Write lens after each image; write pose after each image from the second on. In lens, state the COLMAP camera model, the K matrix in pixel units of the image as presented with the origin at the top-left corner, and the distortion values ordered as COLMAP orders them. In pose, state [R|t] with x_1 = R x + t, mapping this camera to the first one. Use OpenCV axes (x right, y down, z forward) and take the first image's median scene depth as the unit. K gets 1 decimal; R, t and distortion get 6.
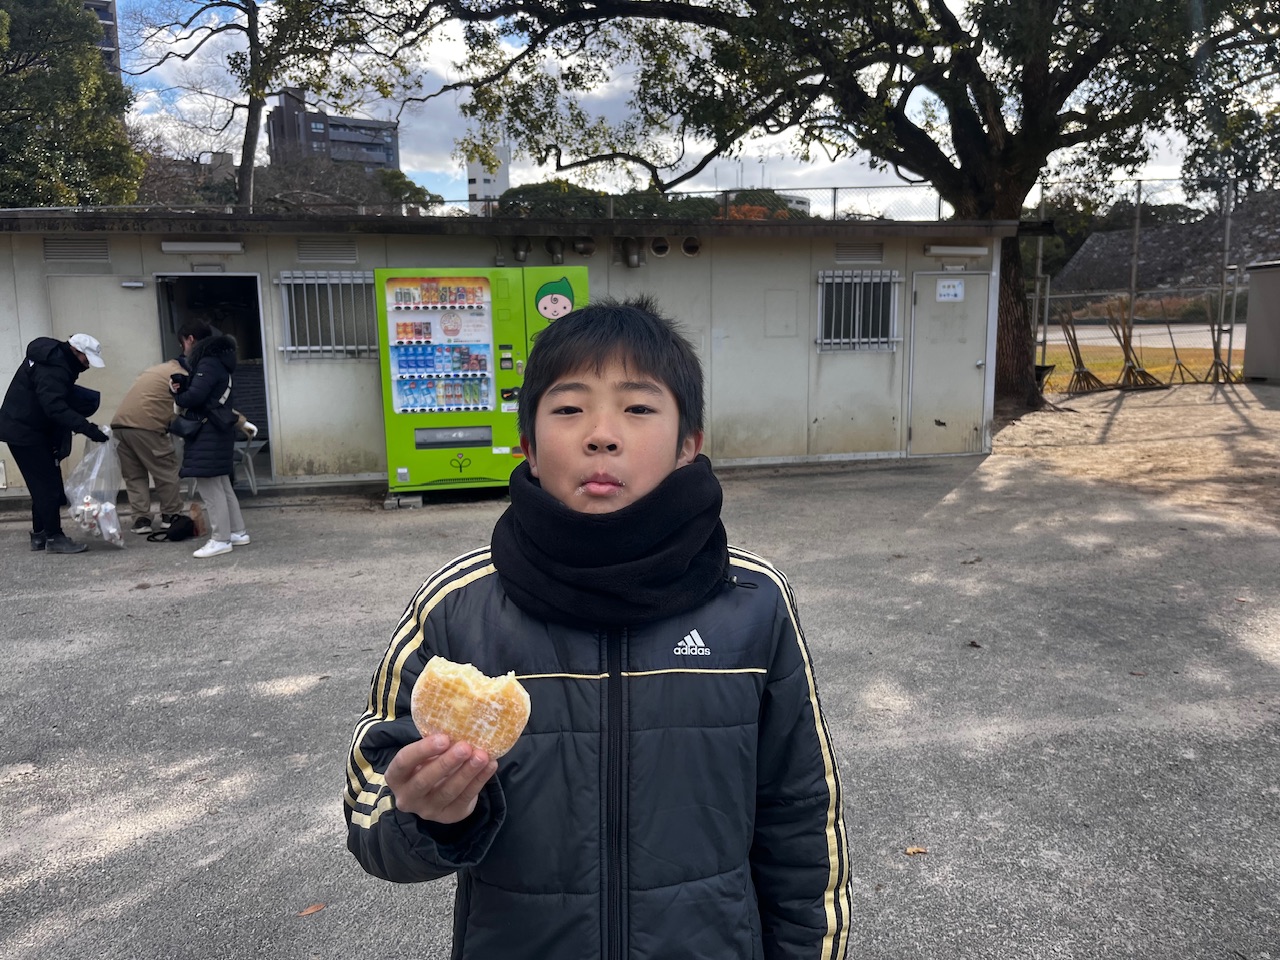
lens RADIAL K [[967.6, 0, 646.9], [0, 967.6, 489.6], [0, 0, 1]] dist [-0.007942, -0.028355]
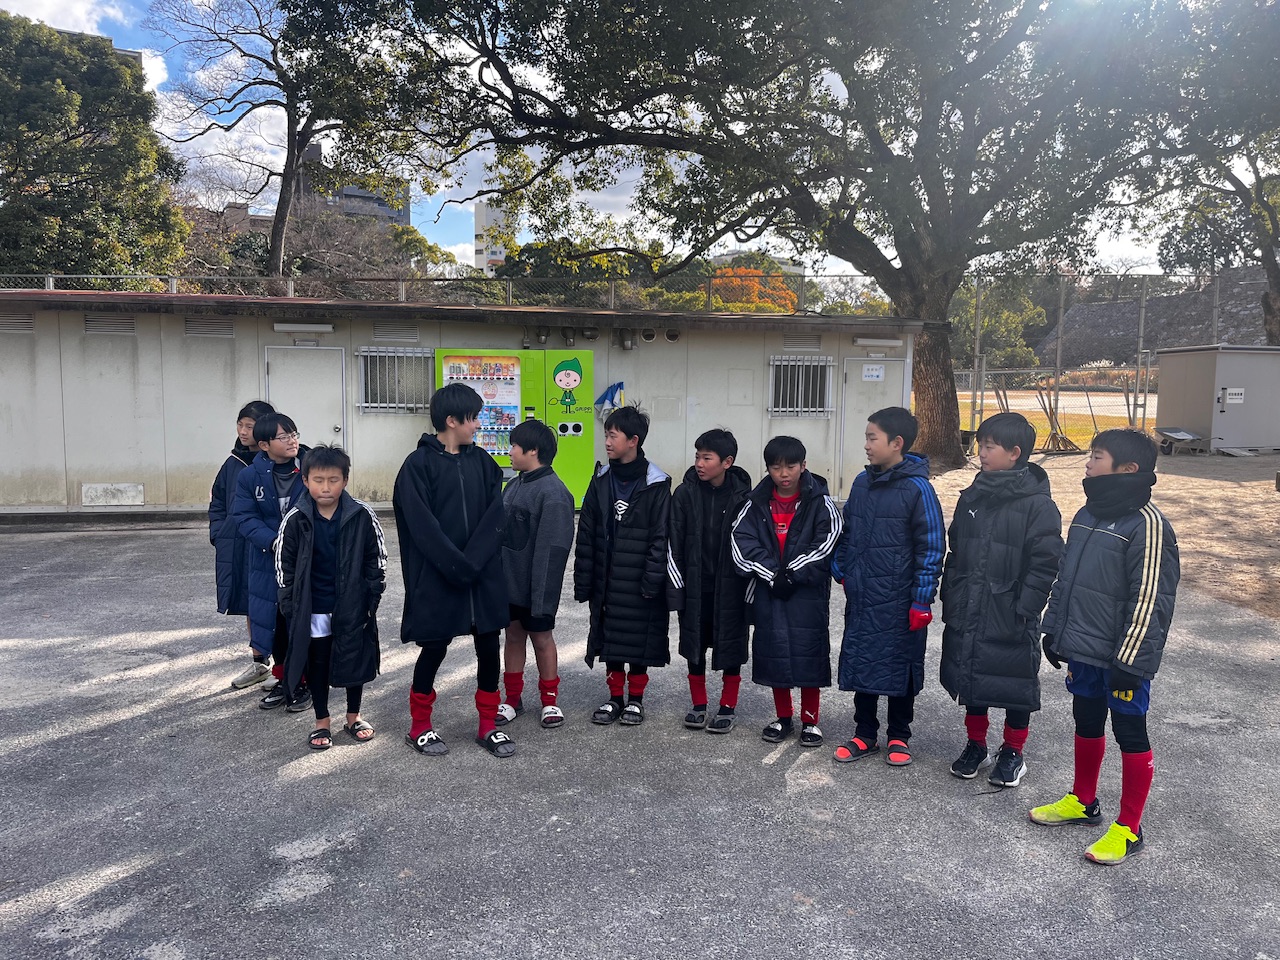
lens RADIAL K [[967.6, 0, 639.2], [0, 967.6, 474.3], [0, 0, 1]] dist [-0.007942, -0.028355]
pose [[0.999649, 0.026166, -0.004135, 0.010460], [-0.026391, 0.997205, -0.069903, 0.027412], [0.002294, 0.069987, 0.997545, -0.276776]]
